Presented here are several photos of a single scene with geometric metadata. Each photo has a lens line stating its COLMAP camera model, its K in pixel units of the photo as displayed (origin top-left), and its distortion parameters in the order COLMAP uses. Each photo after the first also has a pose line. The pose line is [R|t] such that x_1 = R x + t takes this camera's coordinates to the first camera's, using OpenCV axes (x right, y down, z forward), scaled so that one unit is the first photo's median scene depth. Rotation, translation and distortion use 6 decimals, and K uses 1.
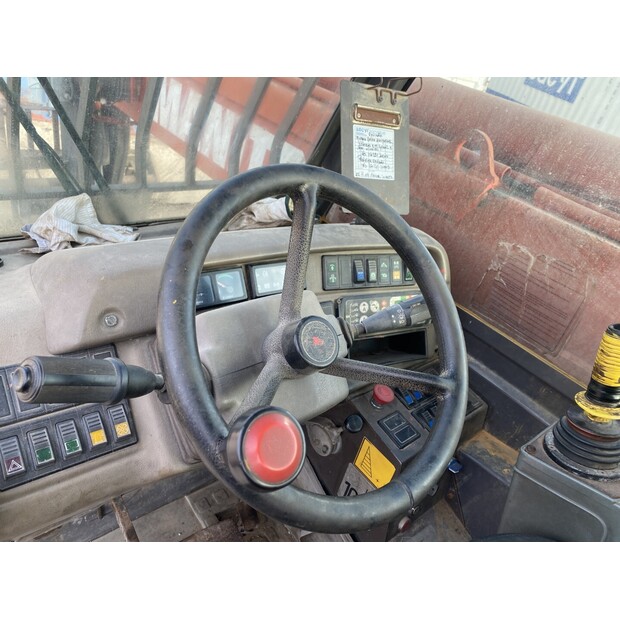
lens RADIAL K [[482.5, 0, 310.0], [0, 482.5, 310.0], [0, 0, 1]] dist [0.024379, -0.013440]
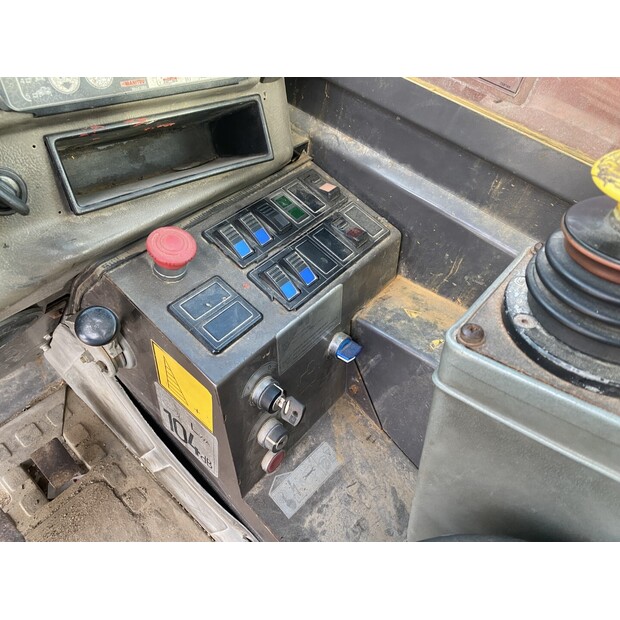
lens RADIAL K [[482.5, 0, 310.0], [0, 482.5, 310.0], [0, 0, 1]] dist [0.024379, -0.013440]
pose [[0.982979, -0.175694, 0.053693, 0.235812], [0.150346, 0.937273, 0.314508, 0.098092], [-0.105583, -0.301082, 0.947735, 0.495678]]
